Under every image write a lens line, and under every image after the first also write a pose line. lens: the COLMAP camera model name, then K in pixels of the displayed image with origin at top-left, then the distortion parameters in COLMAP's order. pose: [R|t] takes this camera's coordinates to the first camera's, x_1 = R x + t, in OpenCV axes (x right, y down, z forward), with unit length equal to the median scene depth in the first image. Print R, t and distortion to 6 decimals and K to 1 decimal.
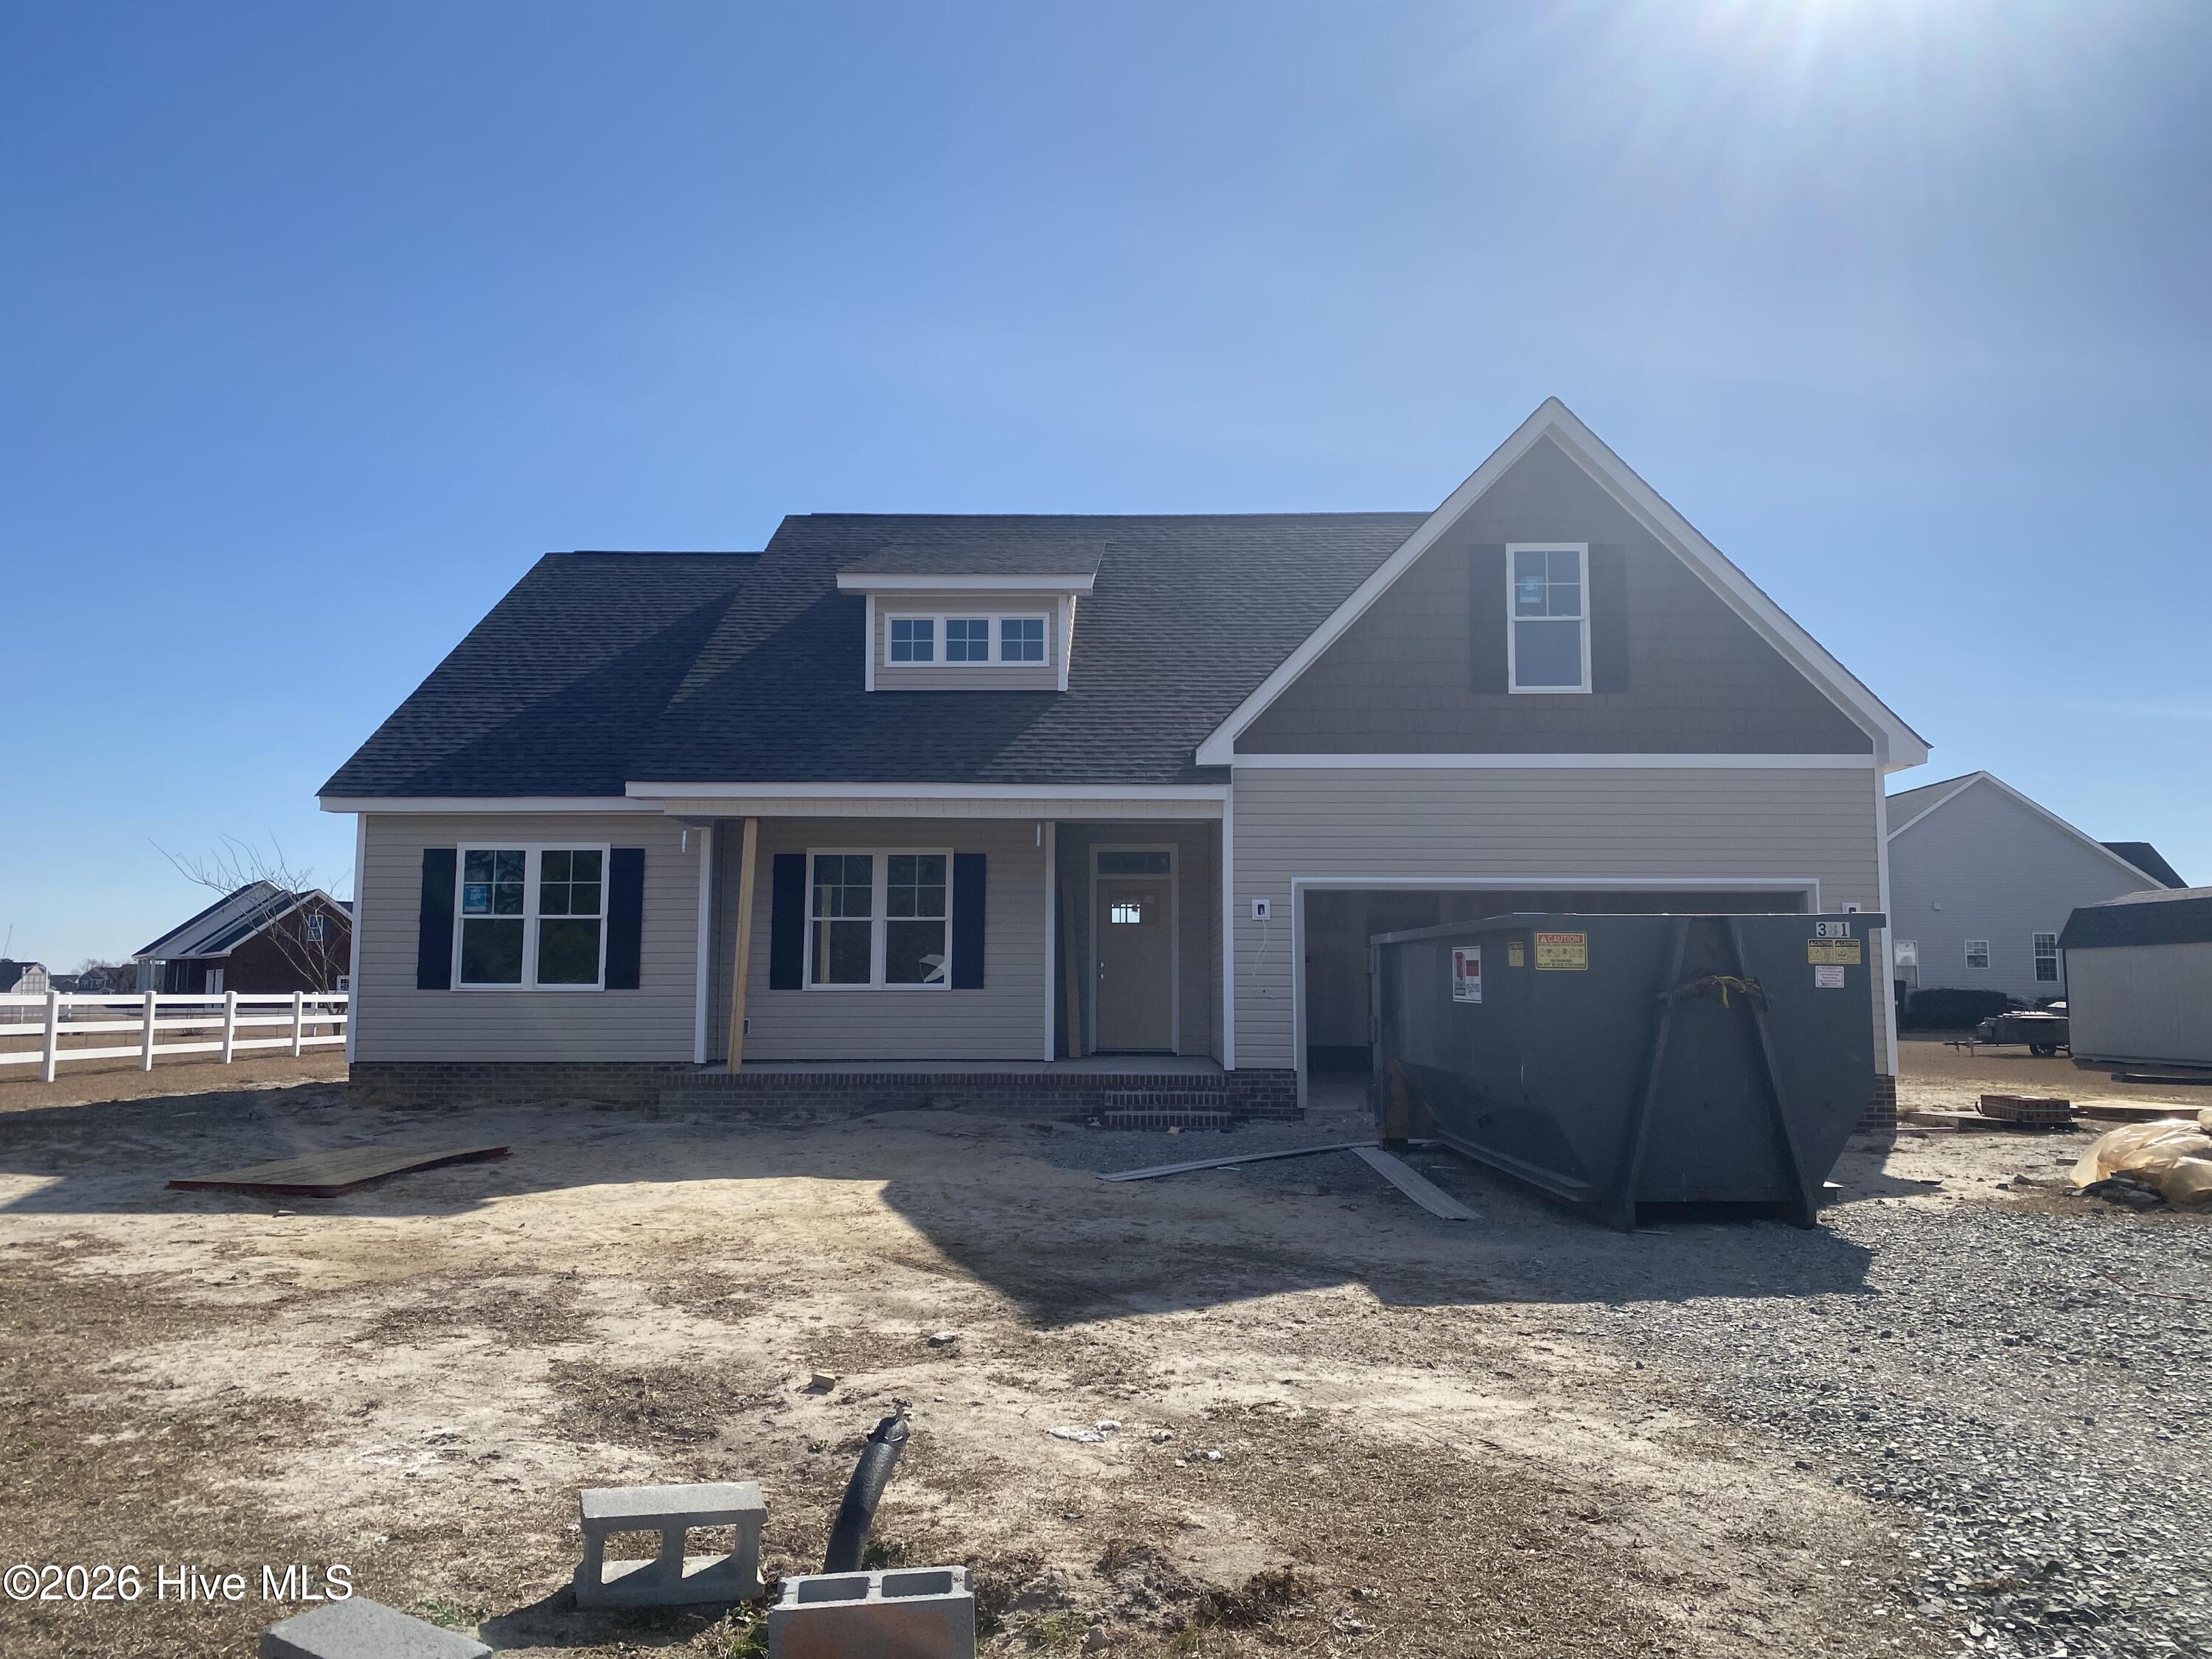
lens RADIAL K [[1667.8, 0, 1102.8], [0, 1667.8, 828.1], [0, 0, 1]] dist [0.075695, -0.000062]
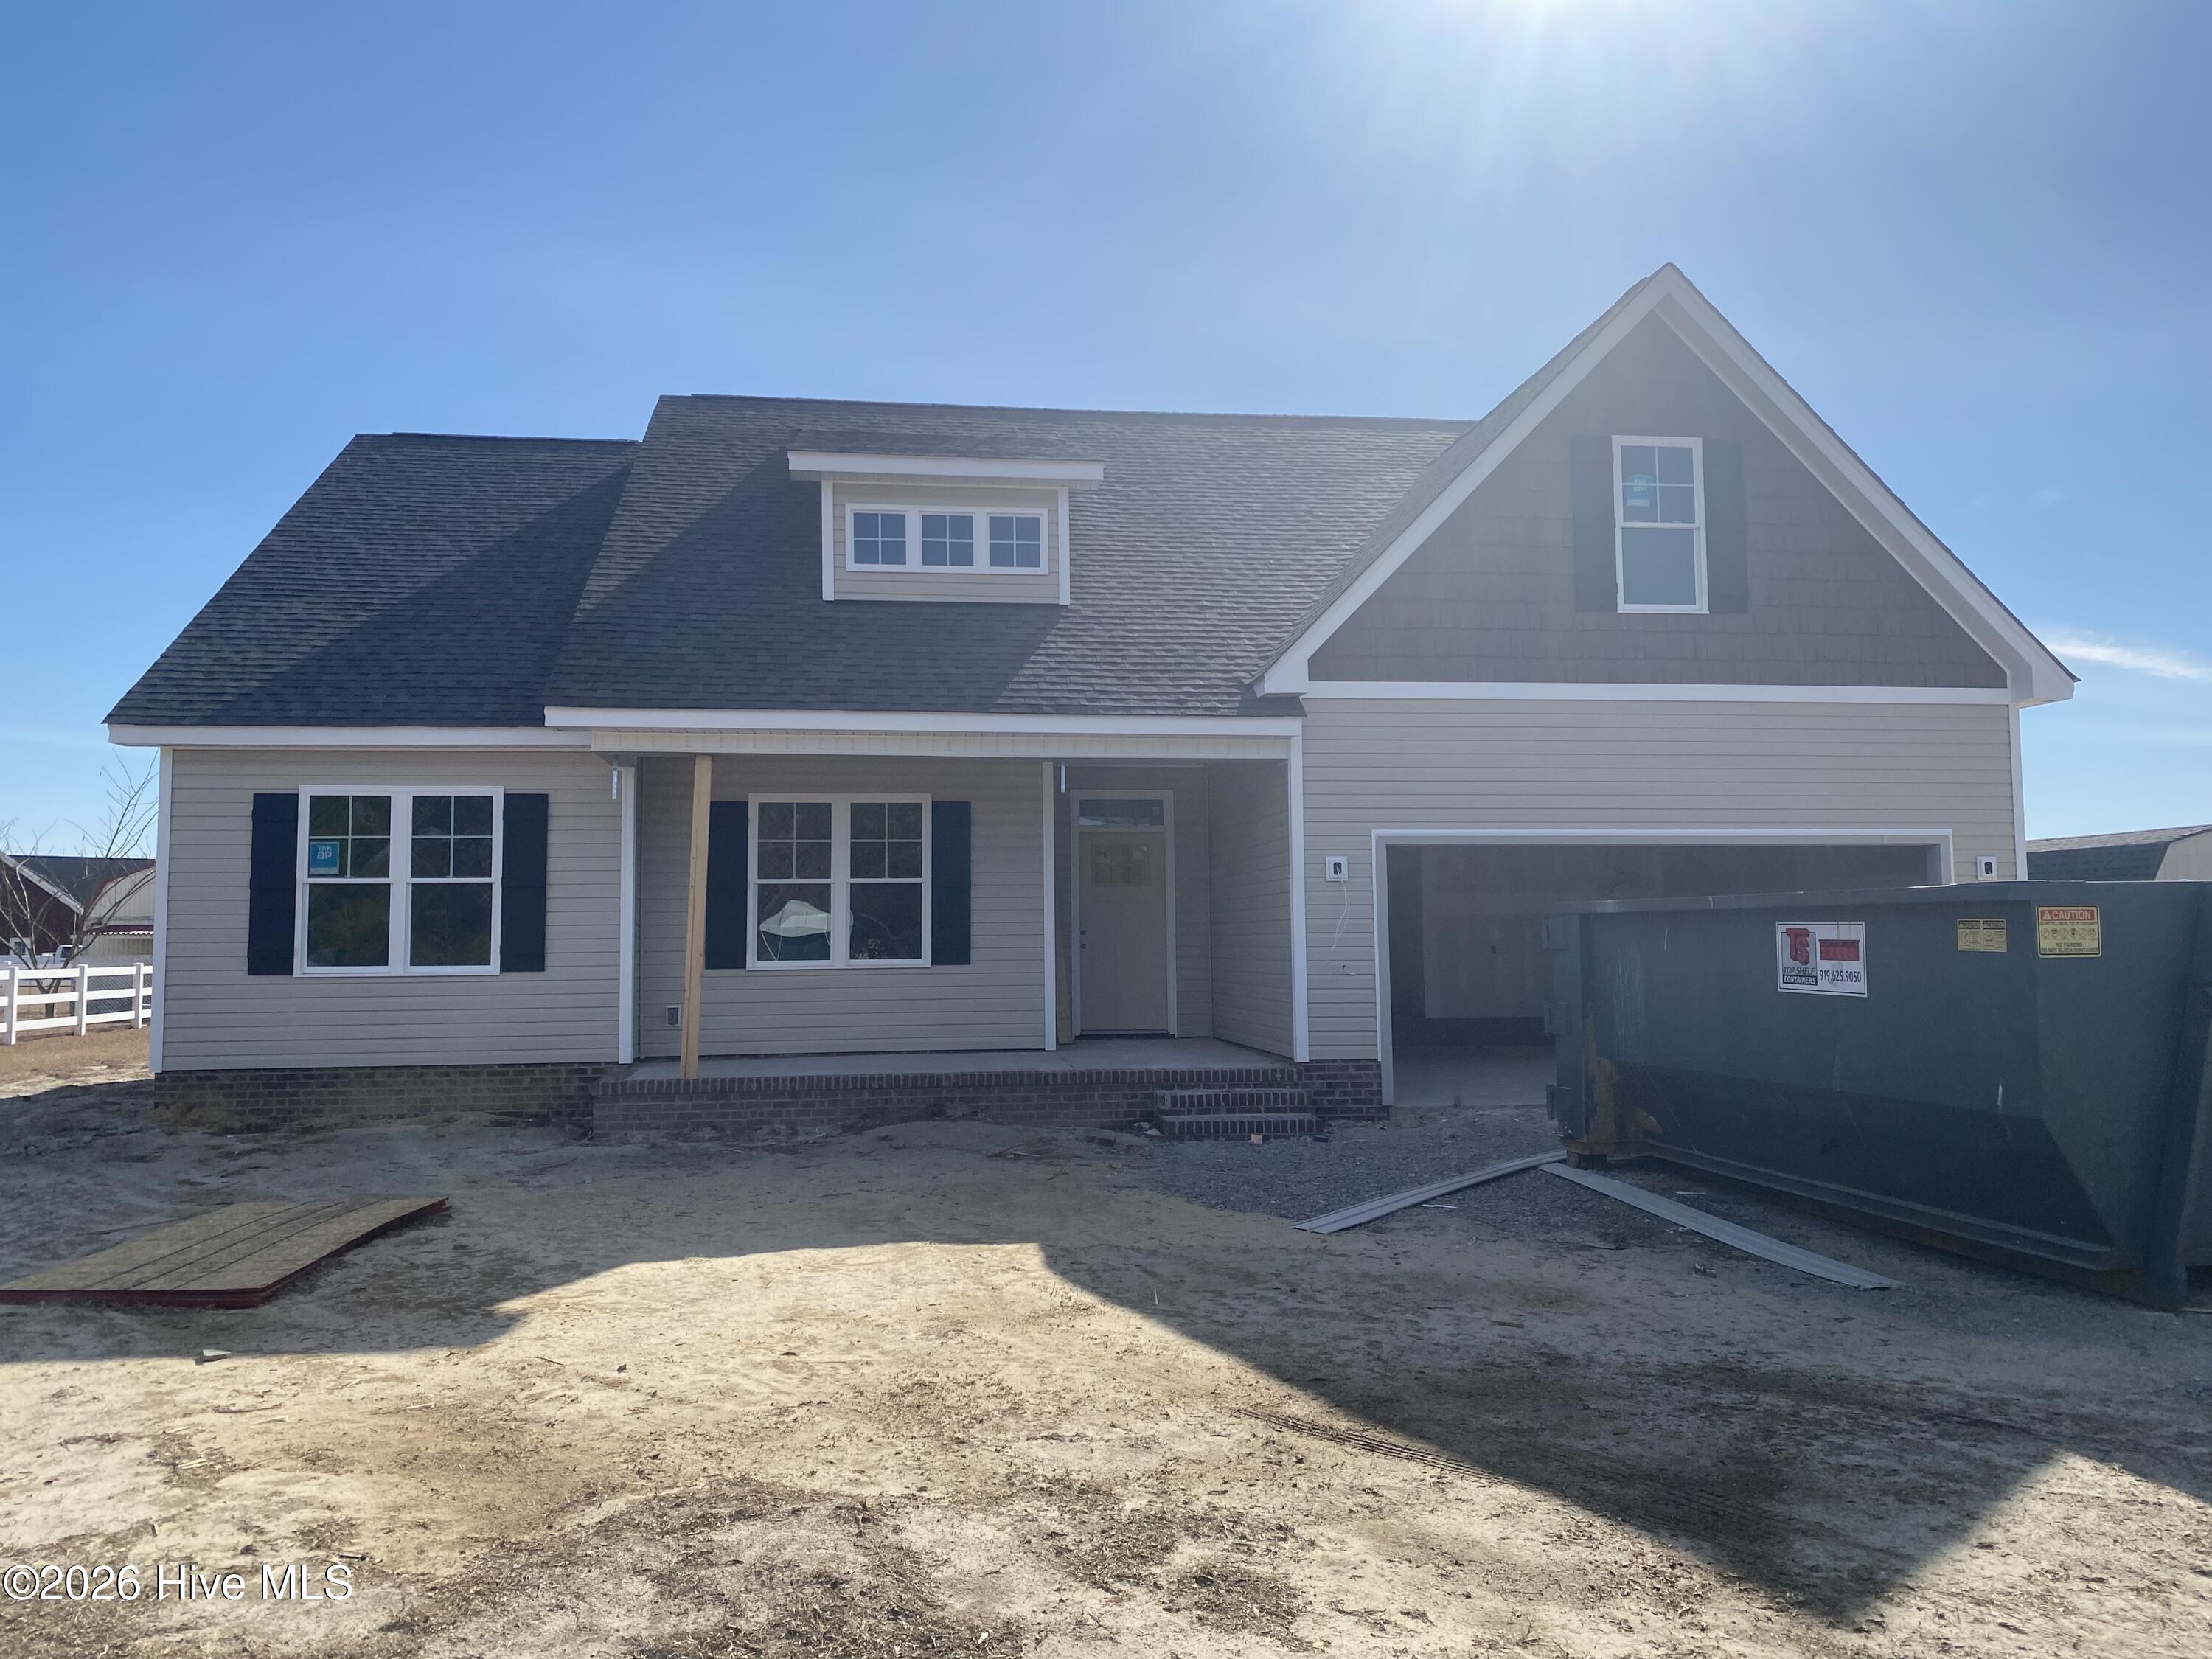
lens RADIAL K [[1646.0, 0, 1061.4], [0, 1646.0, 829.9], [0, 0, 1]] dist [0.050679, 0.004914]
pose [[0.989233, -0.001408, 0.146346, -0.148418], [-0.003071, 0.999534, 0.030380, 0.004746], [-0.146320, -0.030502, 0.988767, 0.193777]]
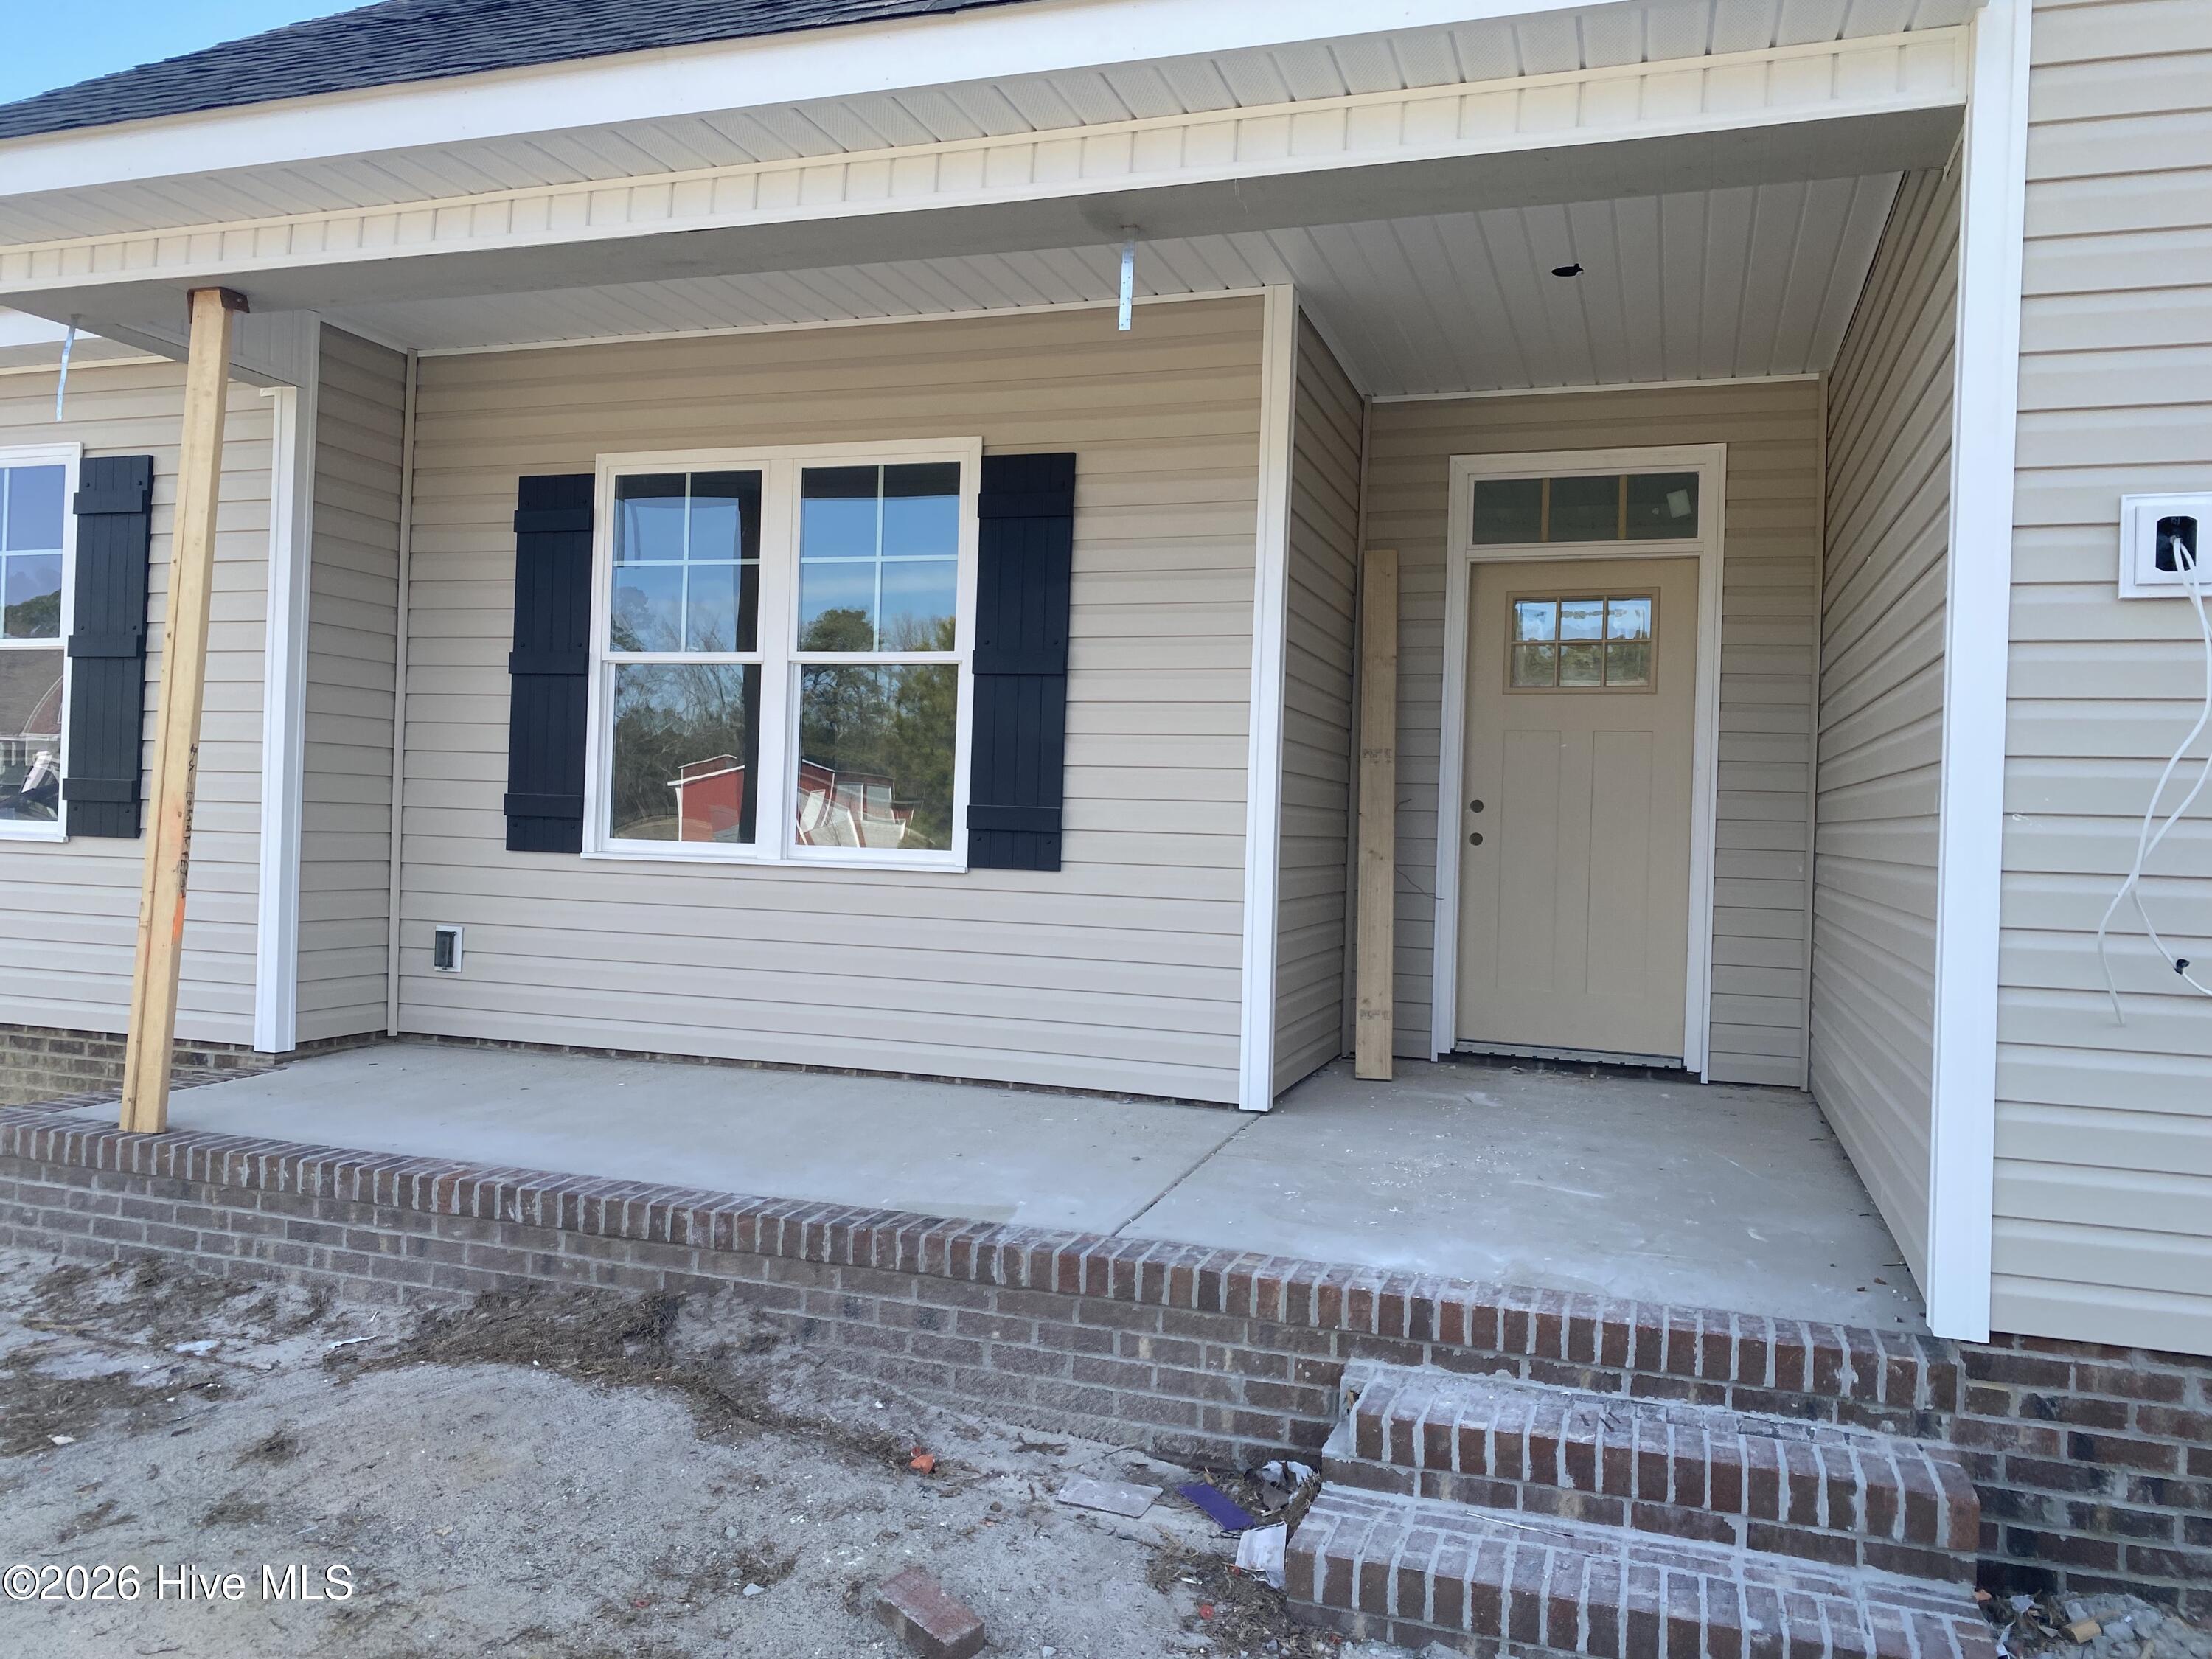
lens RADIAL K [[1641.2, 0, 1106.0], [0, 1641.2, 829.5], [0, 0, 1]] dist [-0.005452, 0.002167]
pose [[0.951105, 0.028166, -0.307580, 0.033916], [0.002769, 0.995016, 0.099679, 0.058025], [0.308854, -0.095657, 0.946287, 0.720035]]
